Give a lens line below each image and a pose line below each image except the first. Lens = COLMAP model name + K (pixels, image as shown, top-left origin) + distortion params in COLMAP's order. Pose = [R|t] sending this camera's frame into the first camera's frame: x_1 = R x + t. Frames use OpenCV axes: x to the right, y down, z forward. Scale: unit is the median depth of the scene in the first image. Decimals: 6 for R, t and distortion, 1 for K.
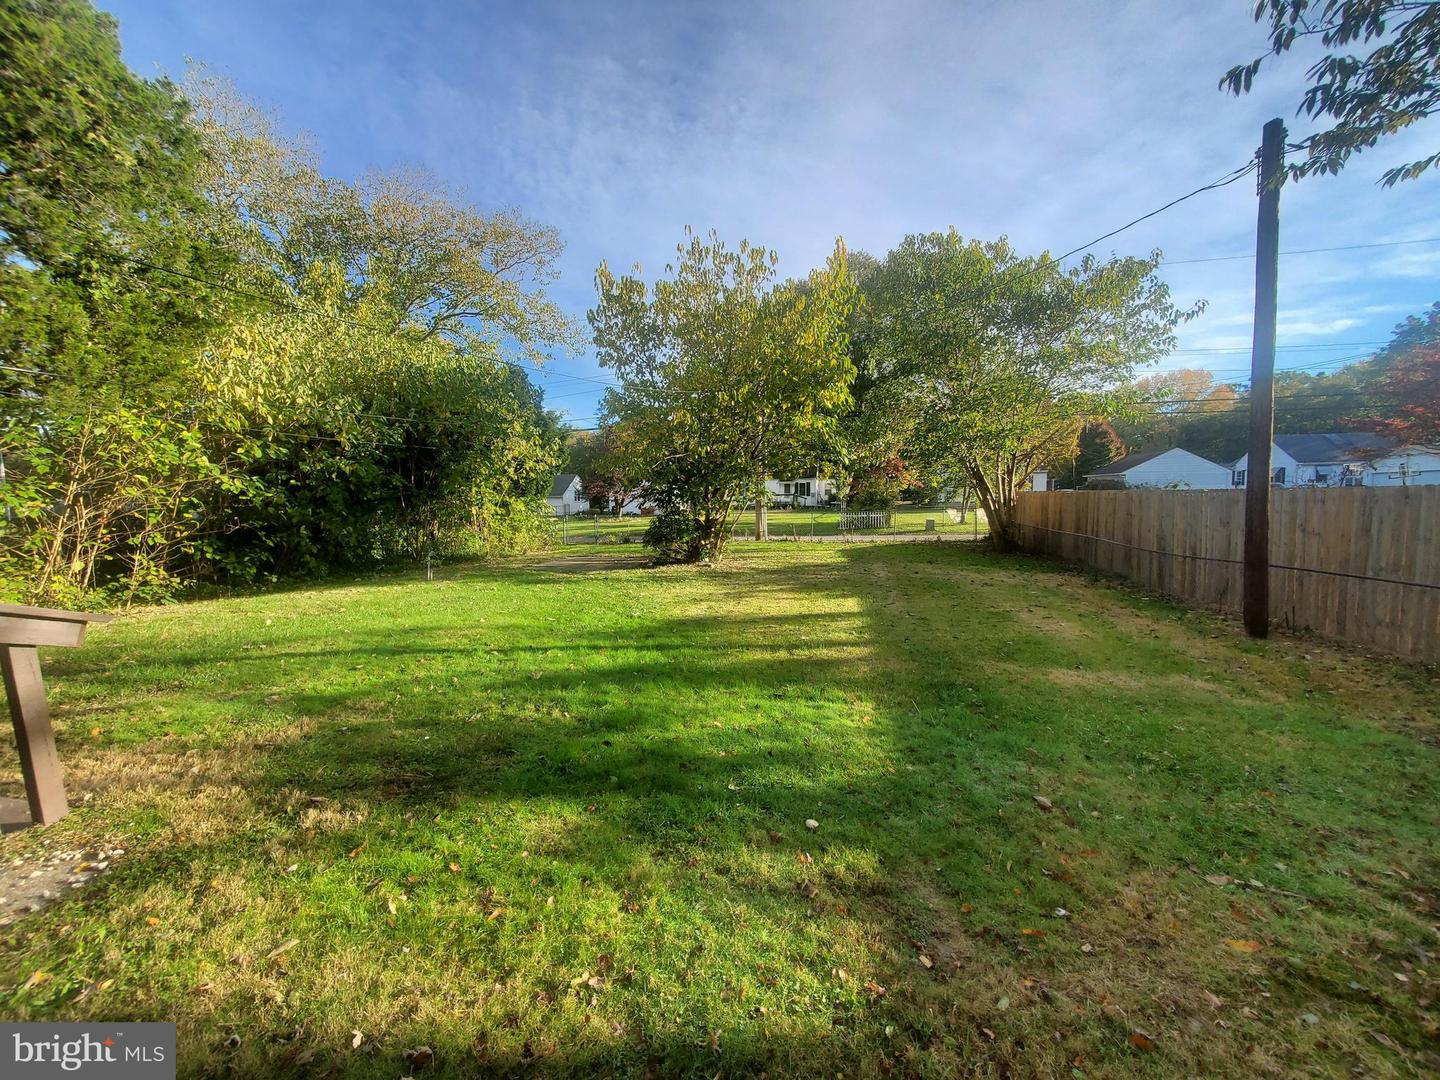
lens RADIAL K [[570.3, 0, 713.0], [0, 570.3, 536.5], [0, 0, 1]] dist [0.001128, -0.000671]
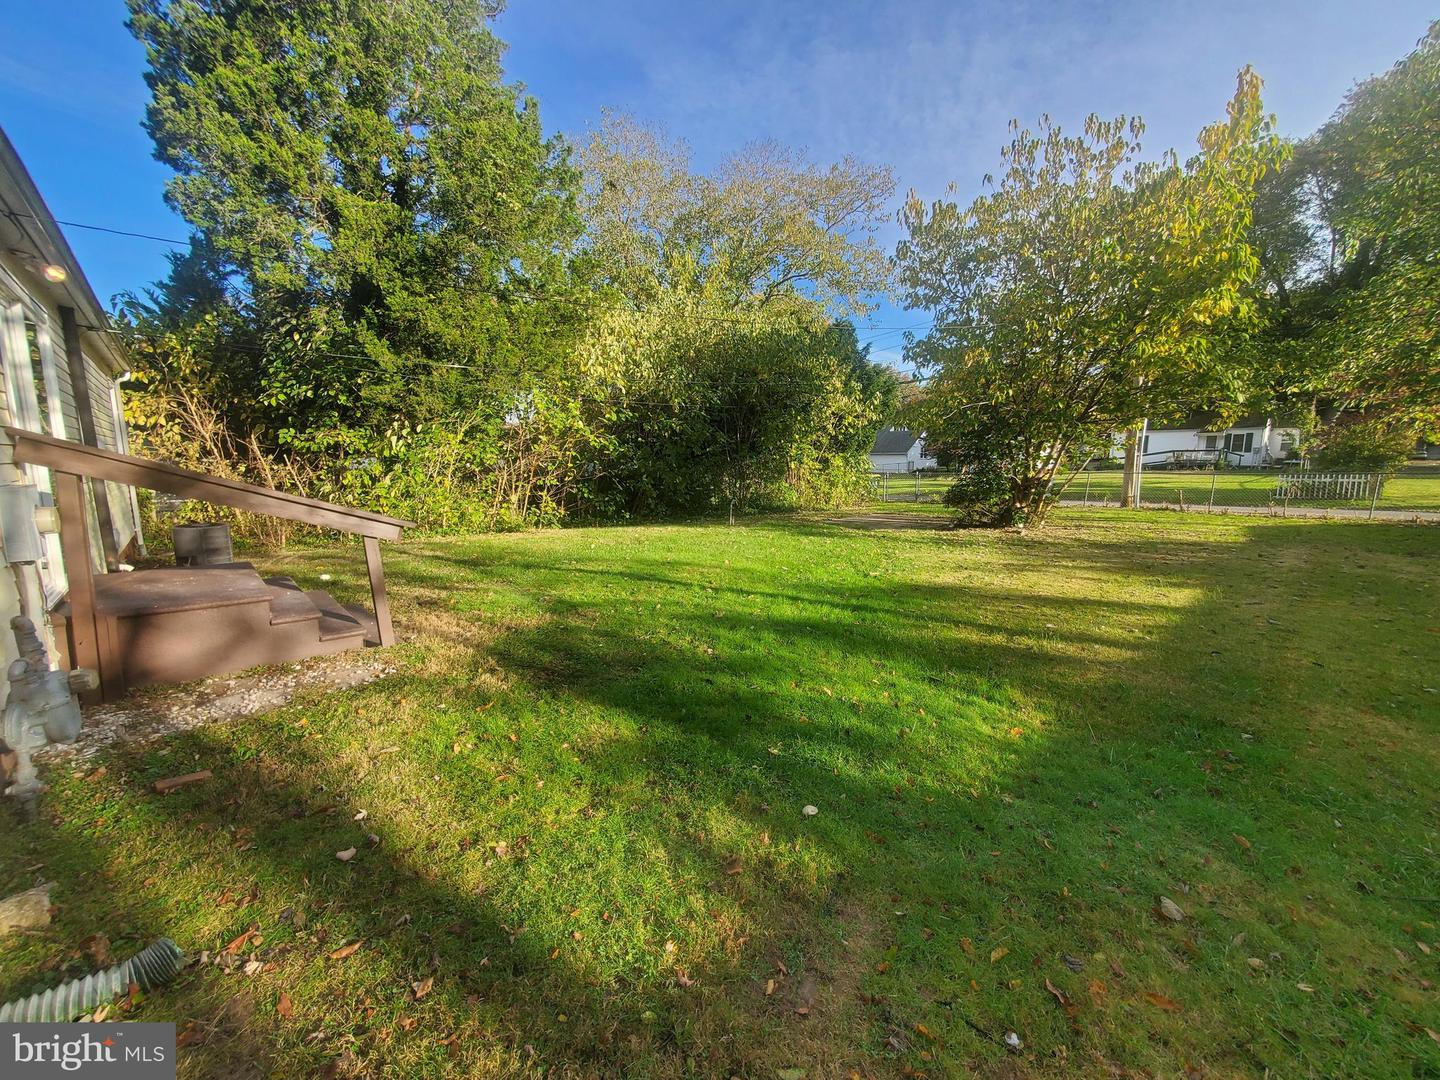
lens RADIAL K [[570.3, 0, 713.0], [0, 570.3, 536.5], [0, 0, 1]] dist [0.001128, -0.000671]
pose [[0.821418, 0.081386, -0.564490, 0.115057], [-0.039578, 0.995514, 0.085939, 0.002337], [0.568951, -0.048250, 0.820954, 0.046712]]
